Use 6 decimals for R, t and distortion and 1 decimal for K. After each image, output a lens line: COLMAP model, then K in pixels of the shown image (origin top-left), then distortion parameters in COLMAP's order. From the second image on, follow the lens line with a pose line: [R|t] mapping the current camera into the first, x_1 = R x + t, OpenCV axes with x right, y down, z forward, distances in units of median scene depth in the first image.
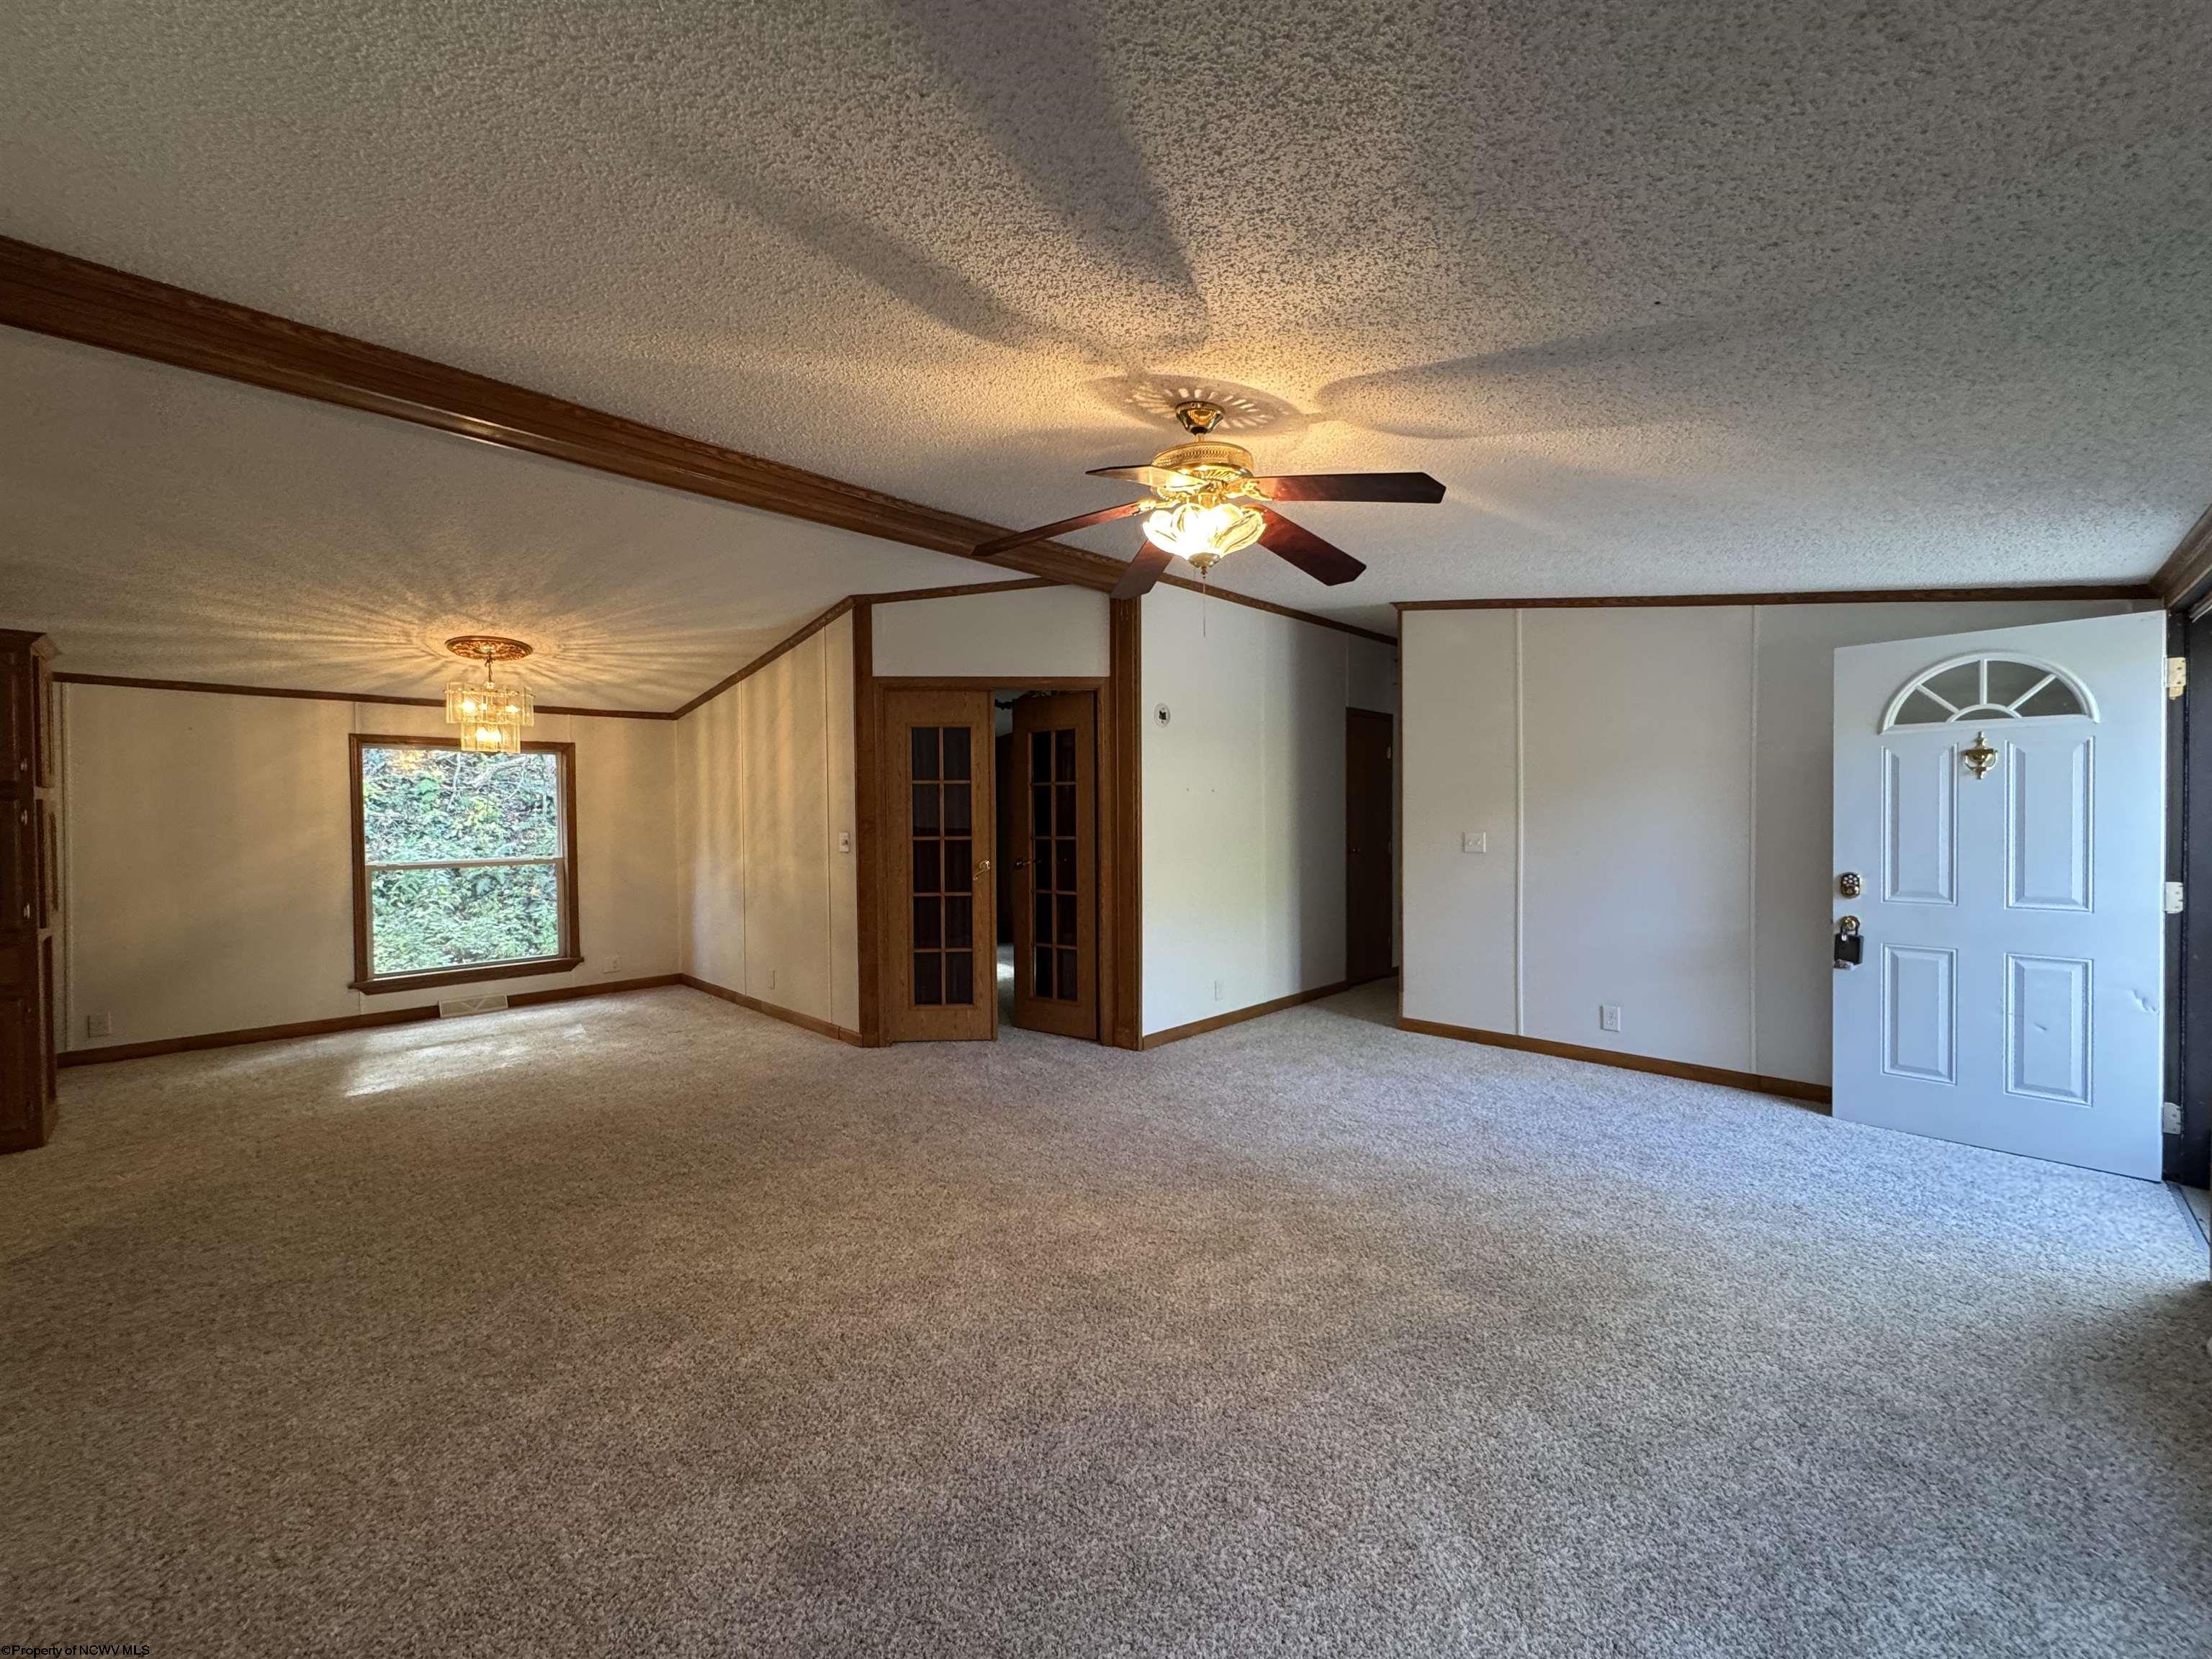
lens RADIAL K [[880.7, 0, 1109.2], [0, 880.7, 820.7], [0, 0, 1]] dist [0.001478, -0.000012]
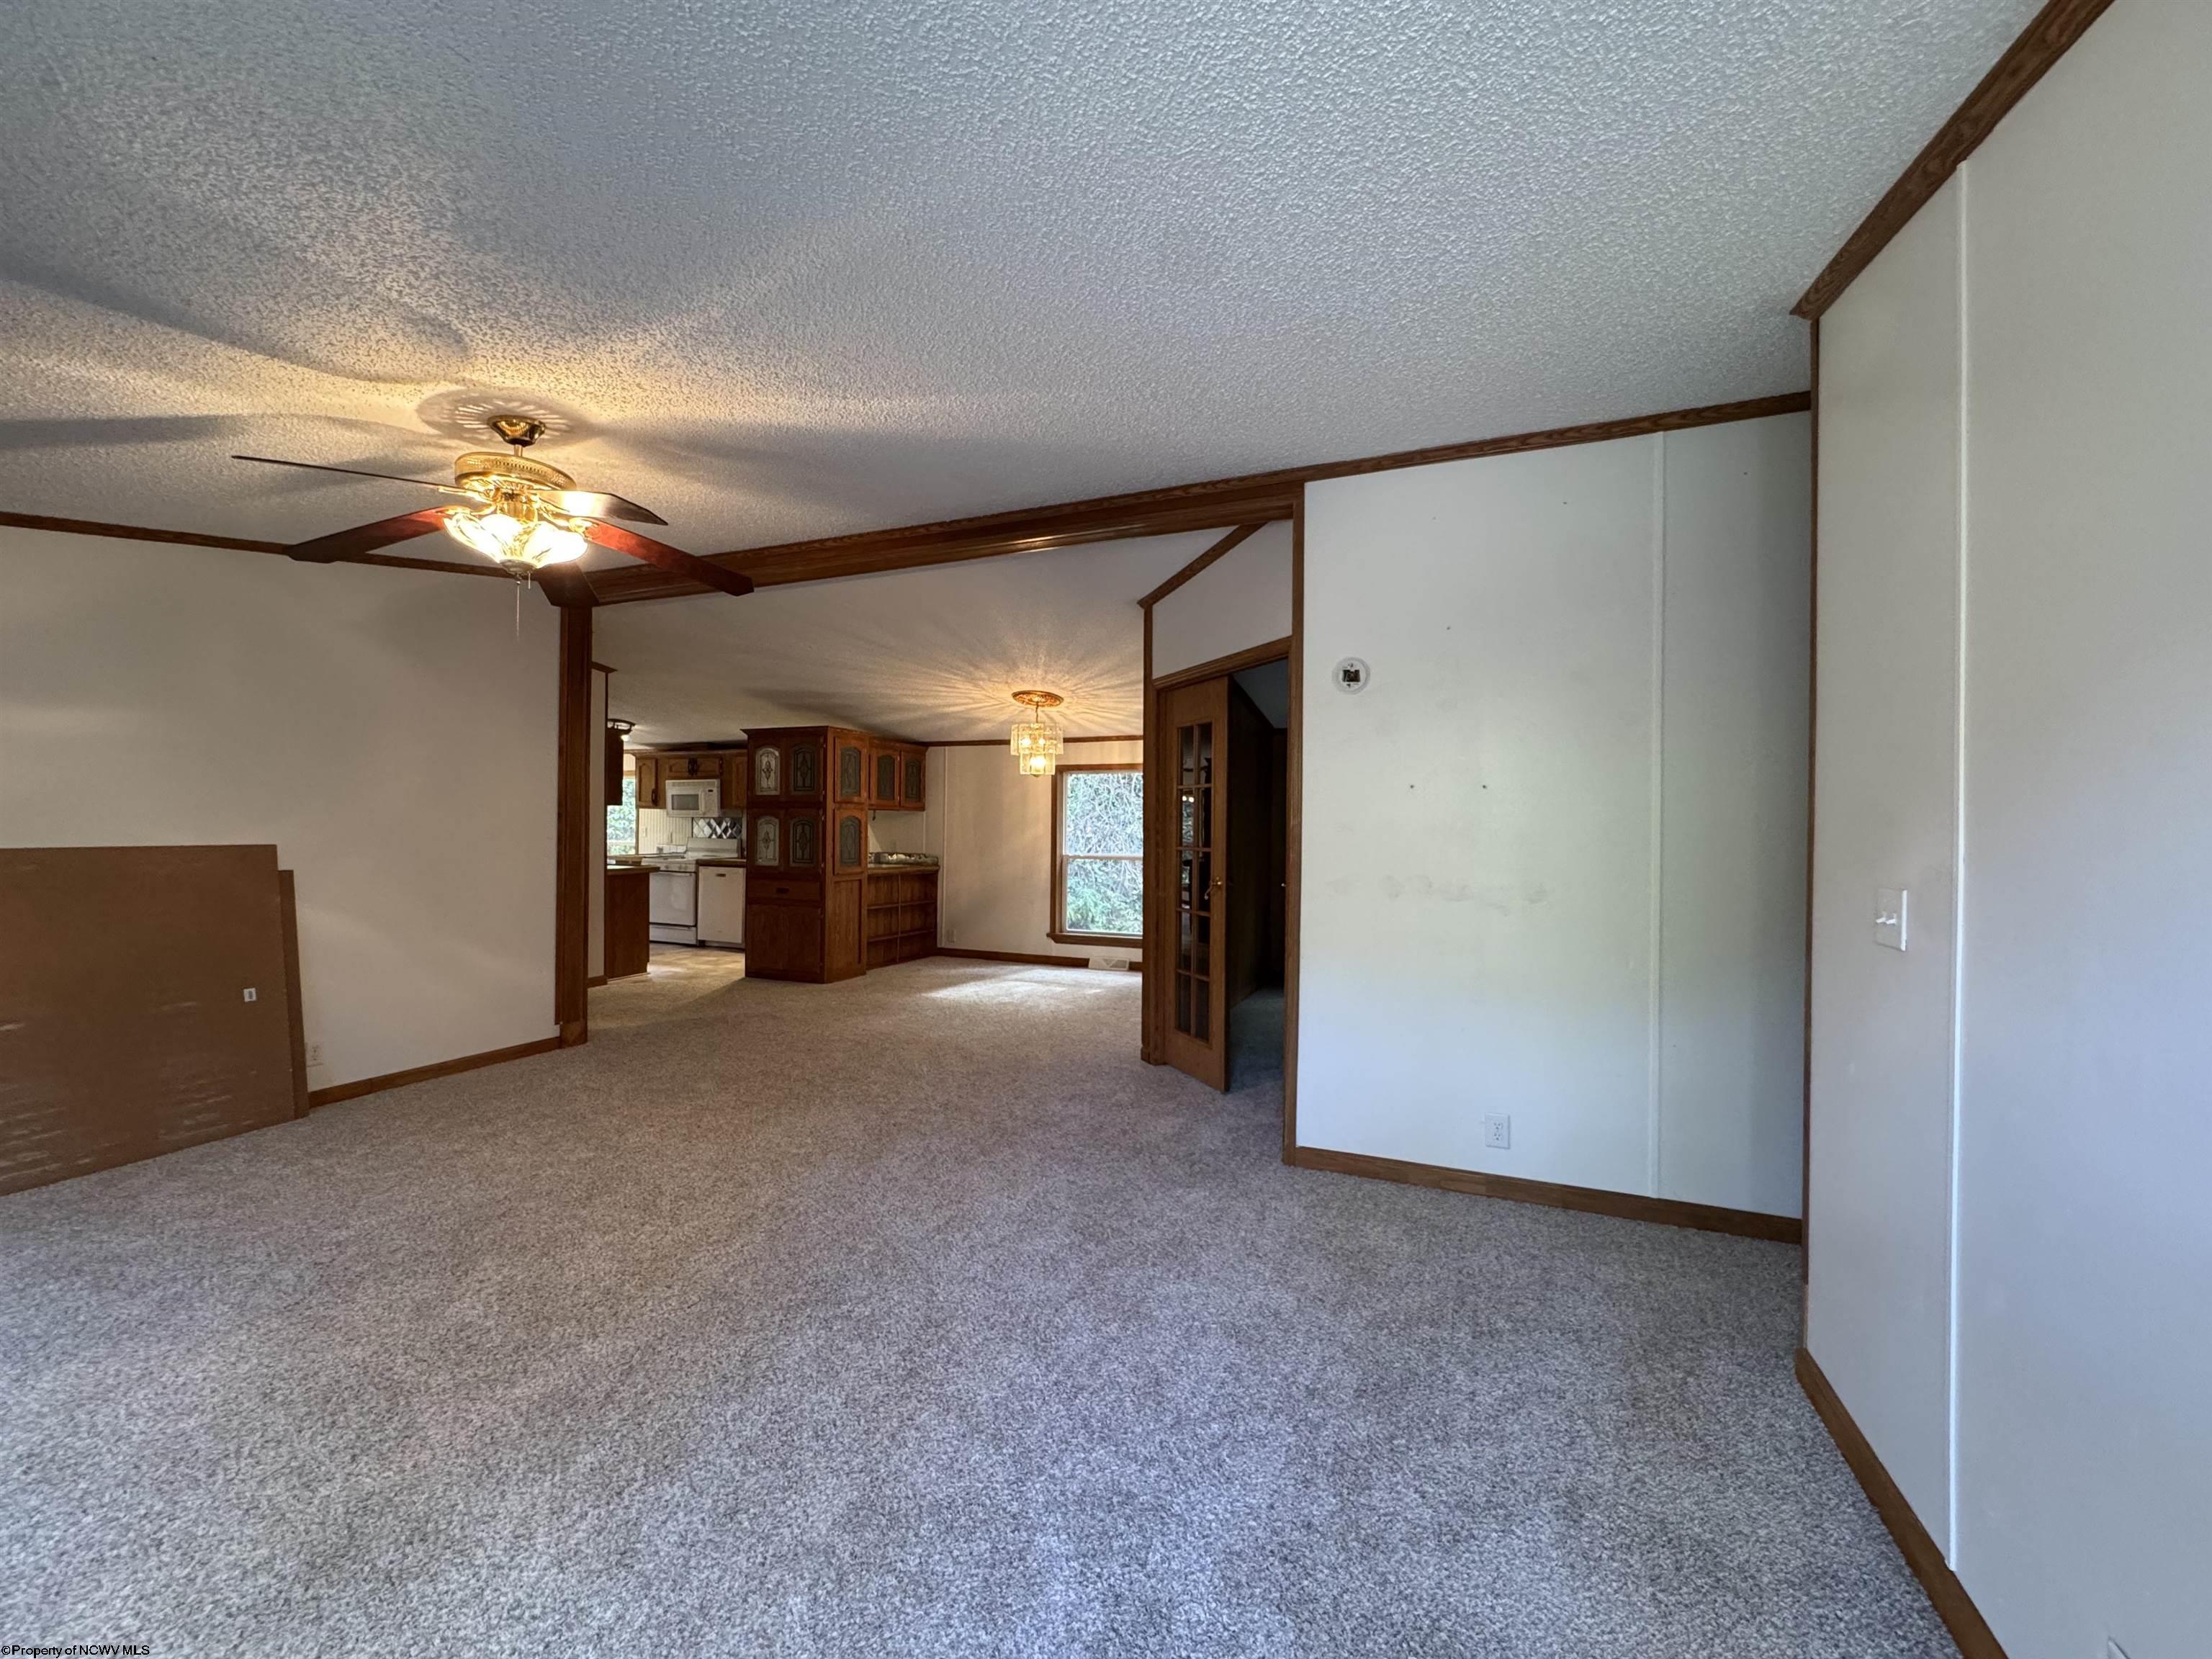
lens RADIAL K [[880.7, 0, 1109.0], [0, 880.7, 828.5], [0, 0, 1]] dist [0.001478, -0.000012]
pose [[0.375957, 0.014073, -0.926530, 0.600495], [-0.015289, 0.999843, 0.008983, -0.008196], [0.926511, 0.010788, 0.376113, 0.579810]]
